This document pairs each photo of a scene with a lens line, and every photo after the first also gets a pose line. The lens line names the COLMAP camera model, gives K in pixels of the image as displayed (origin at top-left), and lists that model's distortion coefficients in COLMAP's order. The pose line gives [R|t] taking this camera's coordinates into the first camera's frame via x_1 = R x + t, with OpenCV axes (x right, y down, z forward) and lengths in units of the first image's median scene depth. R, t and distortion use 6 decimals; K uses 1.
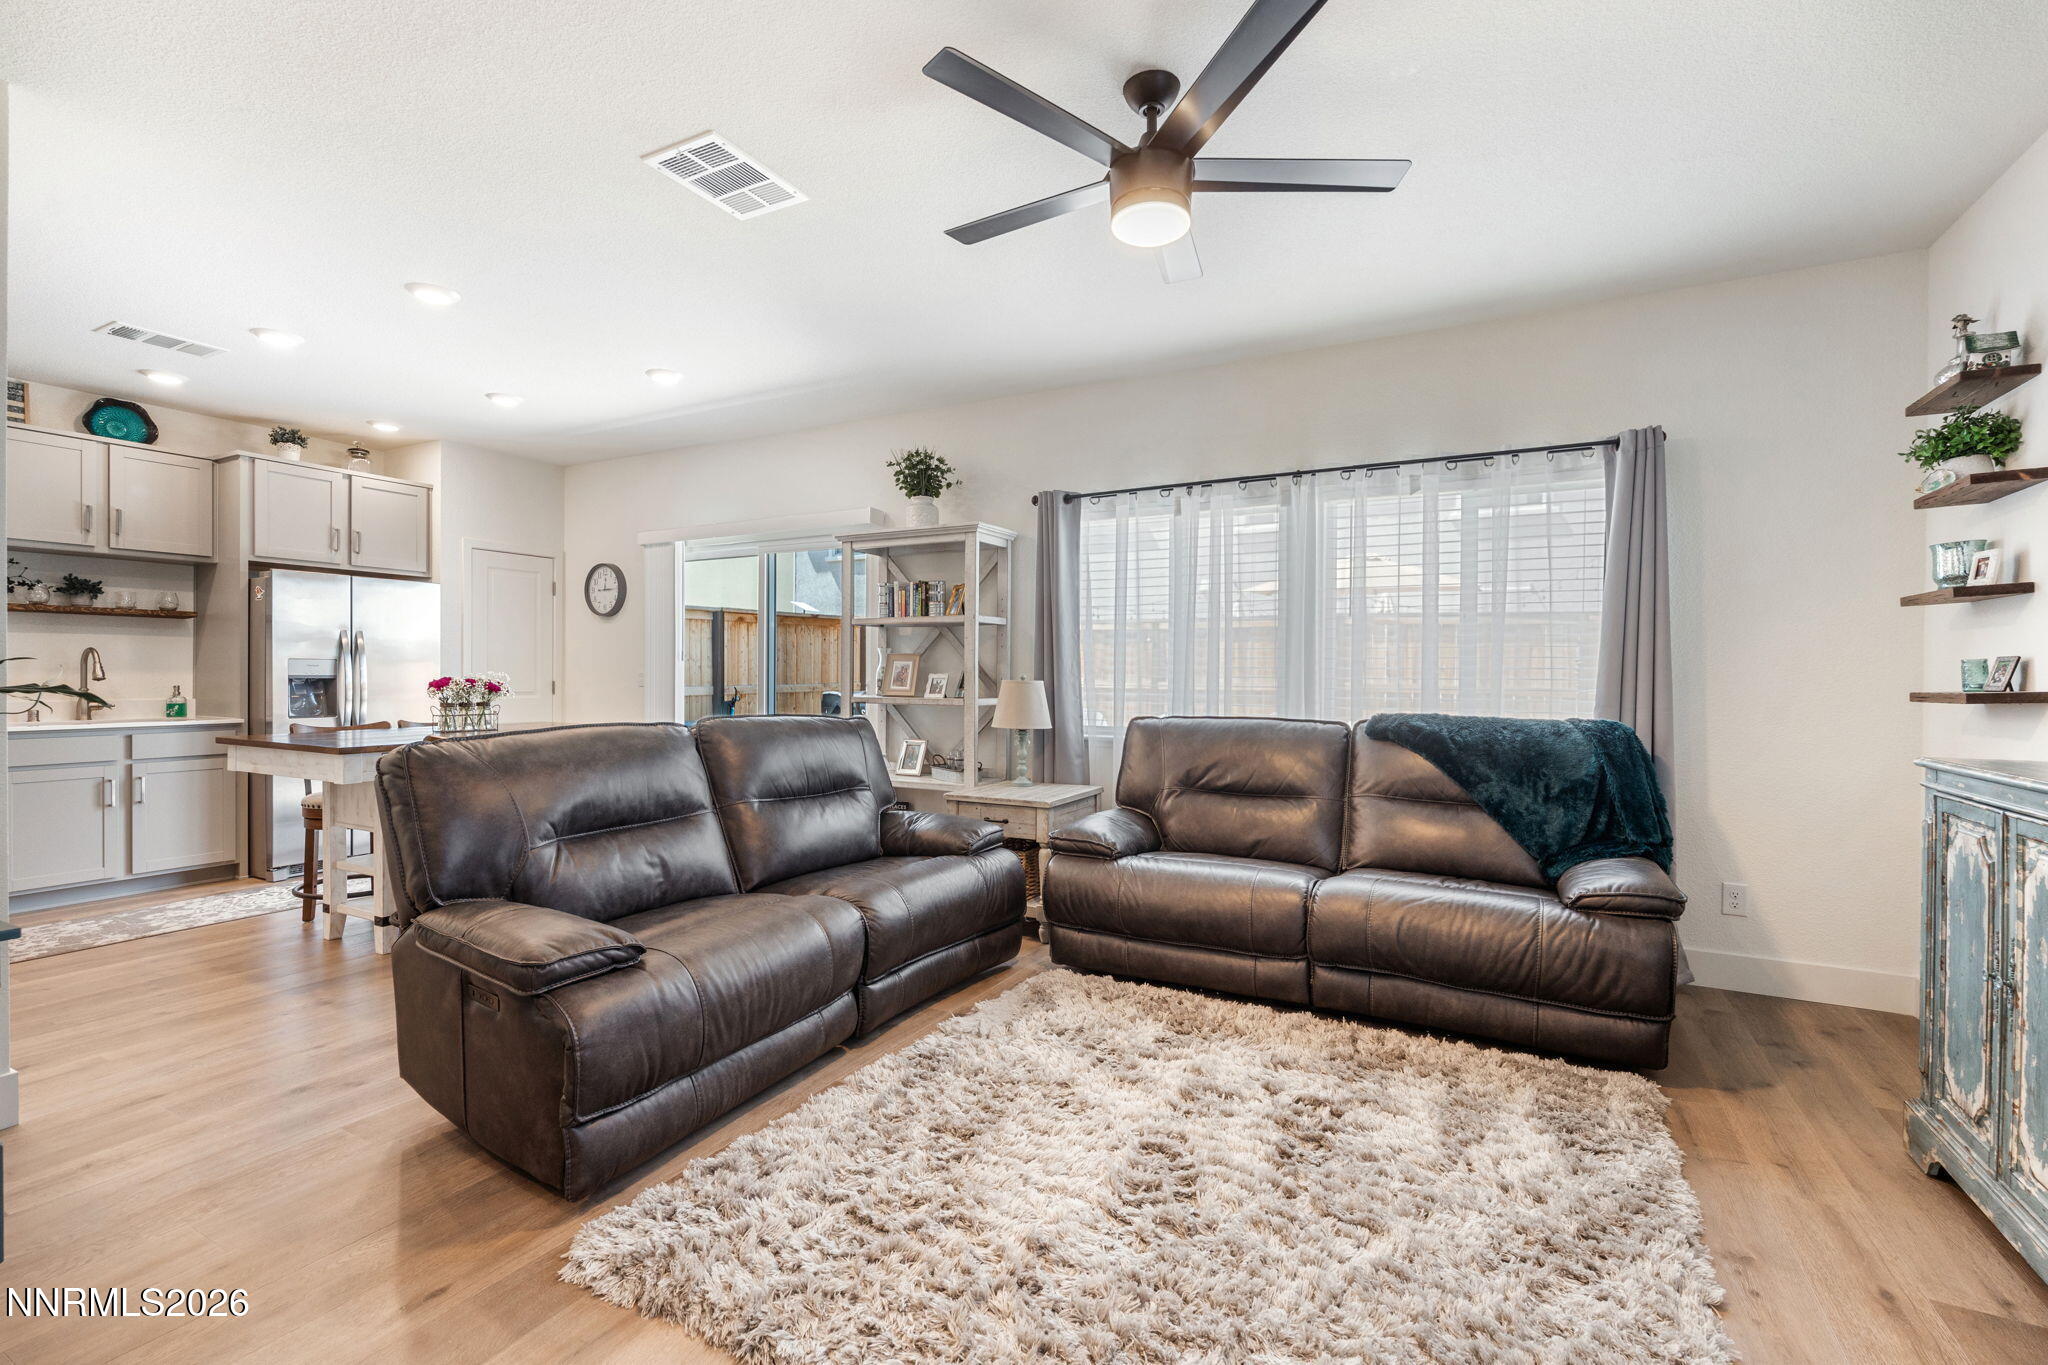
lens RADIAL K [[900.2, 0, 1008.0], [0, 900.2, 687.6], [0, 0, 1]] dist [-0.003237, 0.000394]
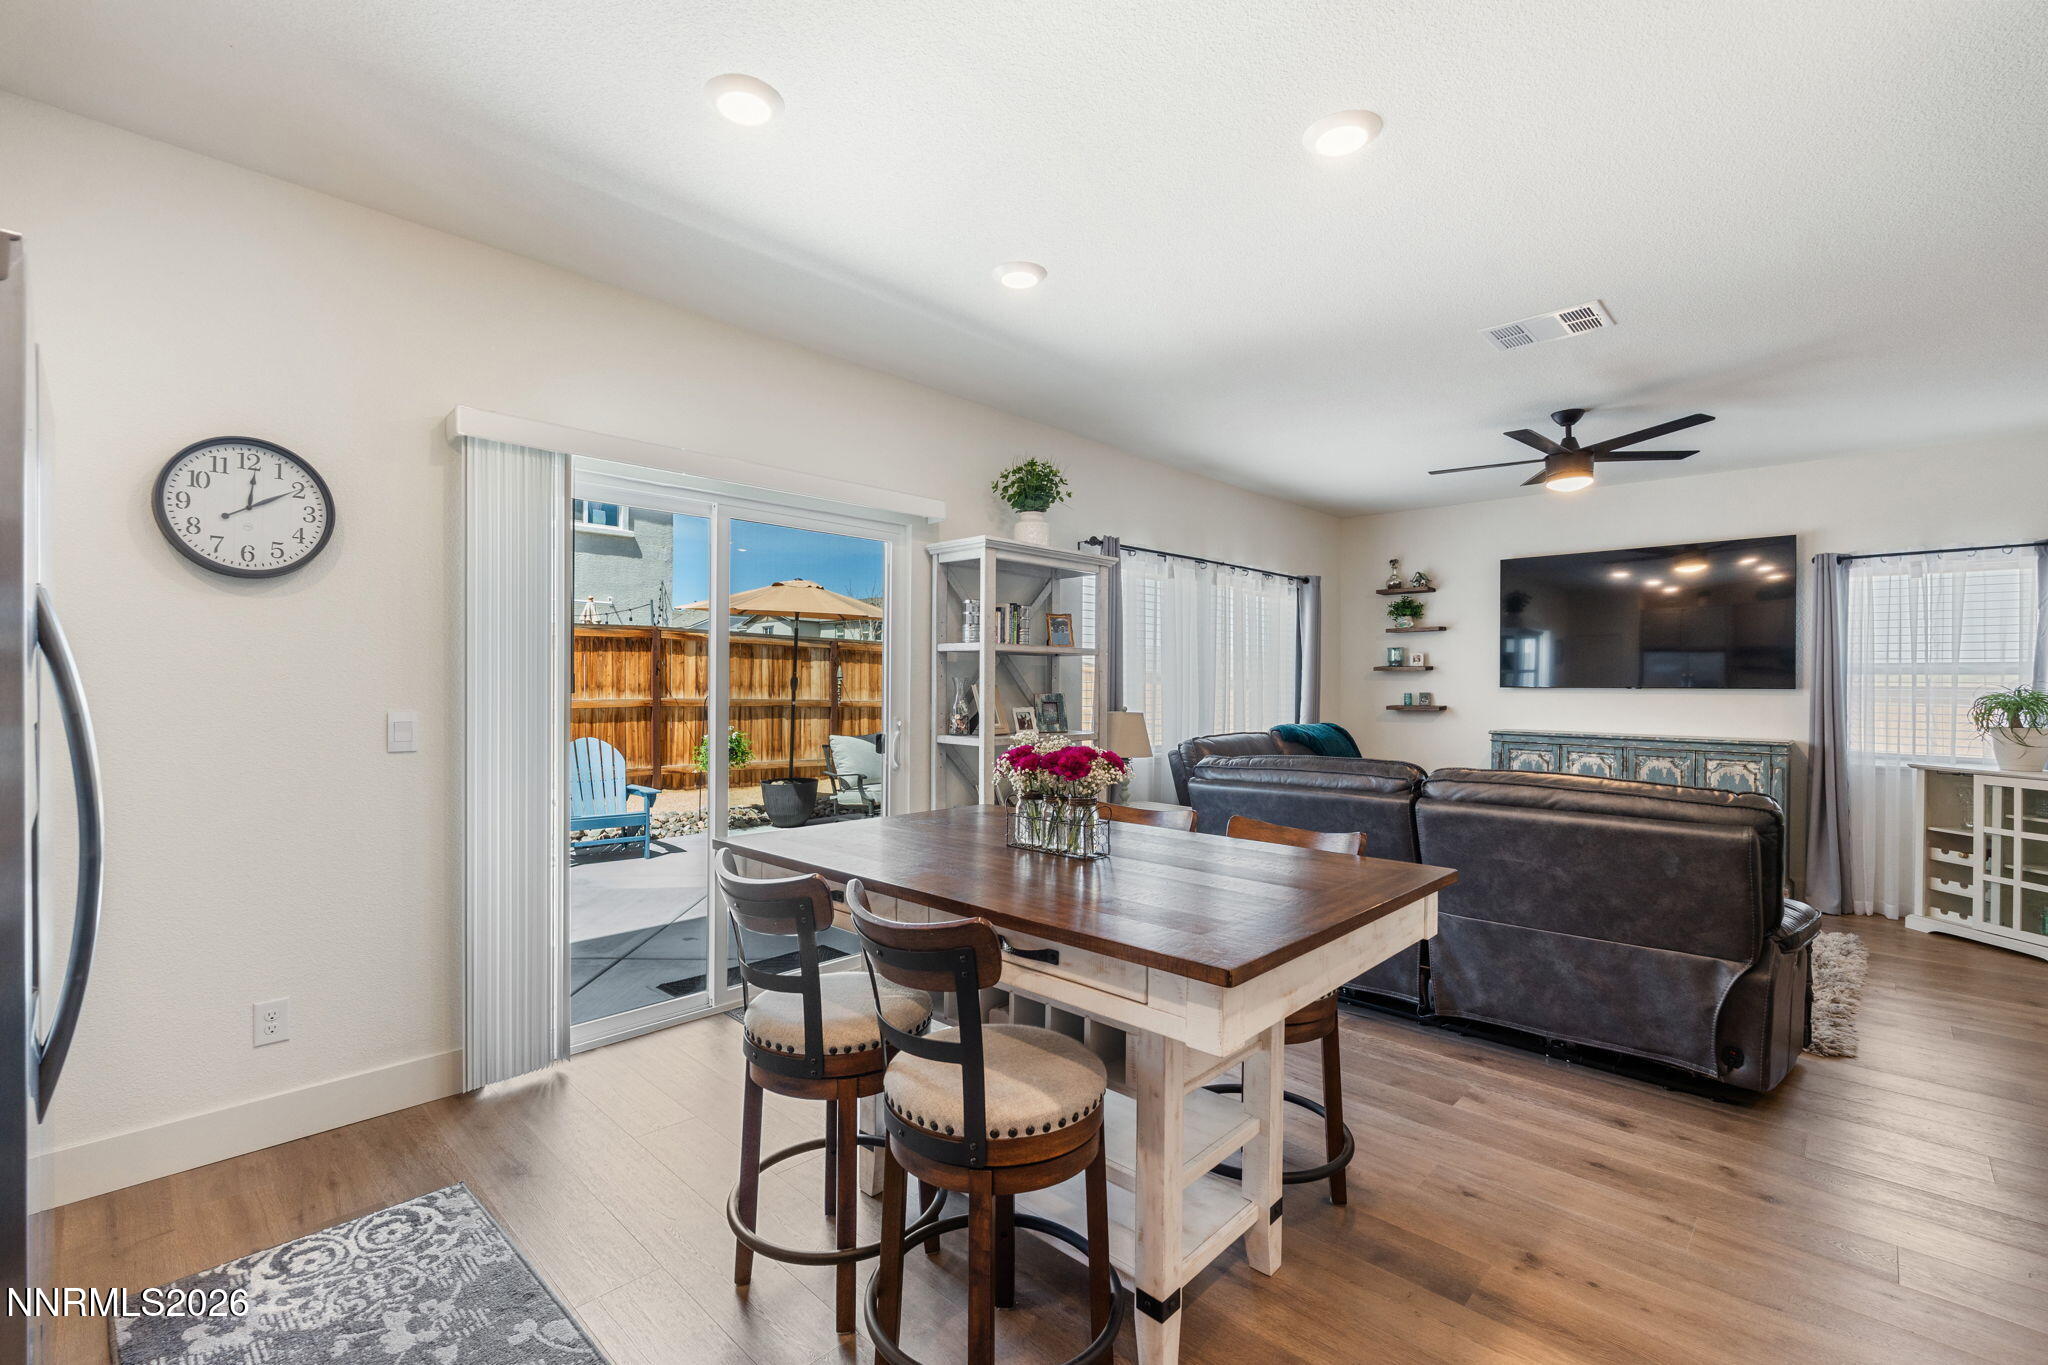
lens RADIAL K [[900.2, 0, 1013.1], [0, 900.2, 688.1], [0, 0, 1]] dist [-0.003237, 0.000394]
pose [[0.260248, -0.010453, 0.965485, -1.377815], [0.009196, 0.999923, 0.008347, -0.061567], [-0.965498, 0.006706, 0.260324, 1.111119]]
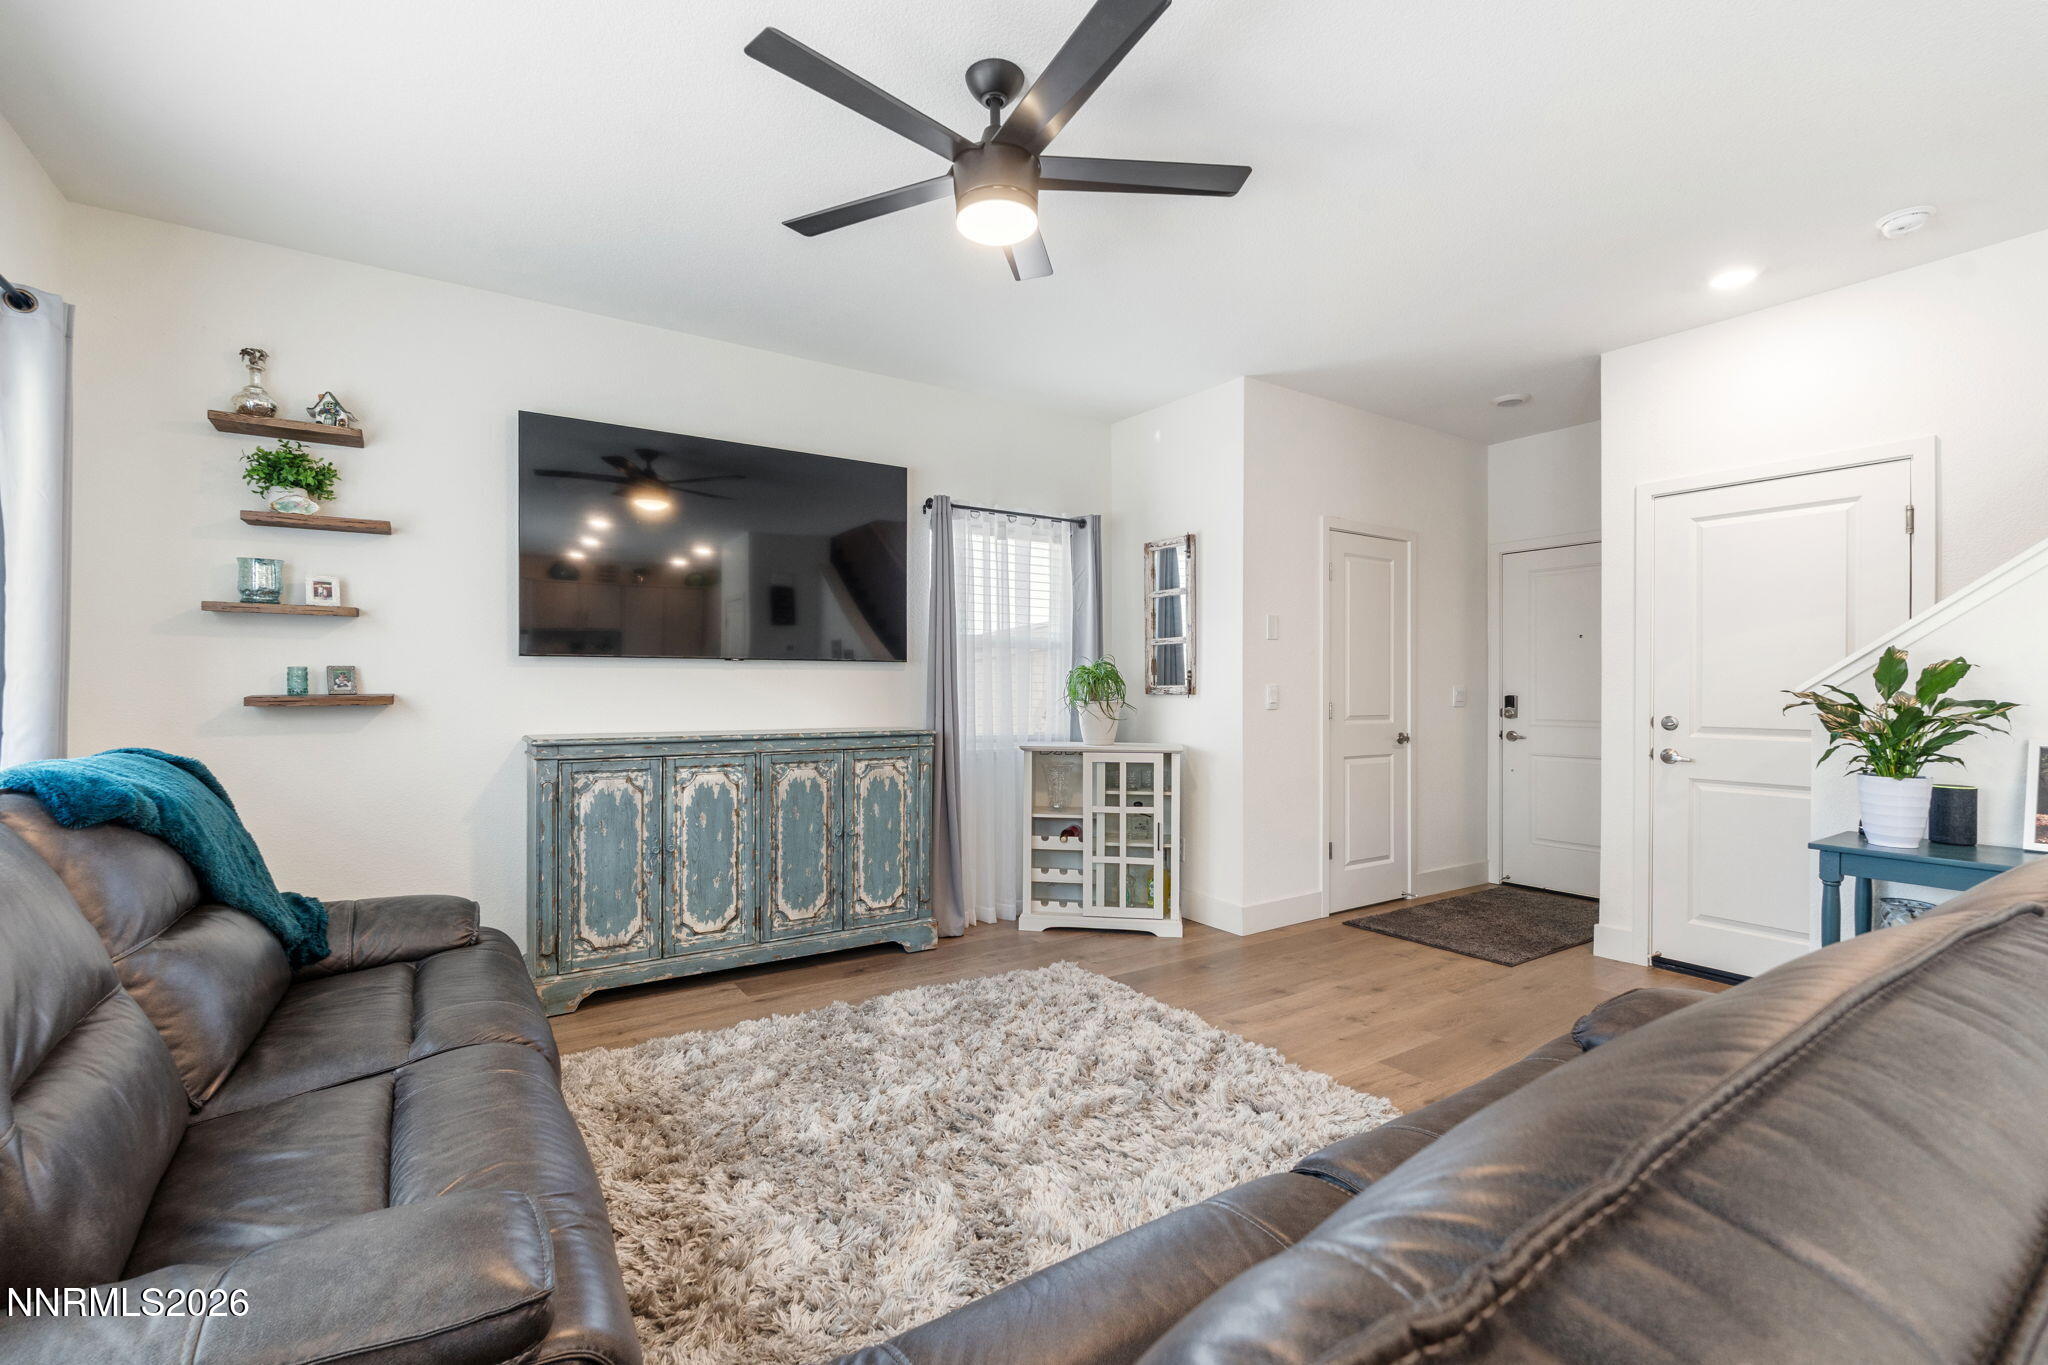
lens RADIAL K [[900.2, 0, 1019.5], [0, 900.2, 693.0], [0, 0, 1]] dist [-0.003237, 0.000394]
pose [[-0.888168, -0.012144, 0.459358, -0.211096], [-0.001597, 0.999726, 0.023341, -0.020821], [-0.459516, 0.019997, -0.887944, 1.239174]]
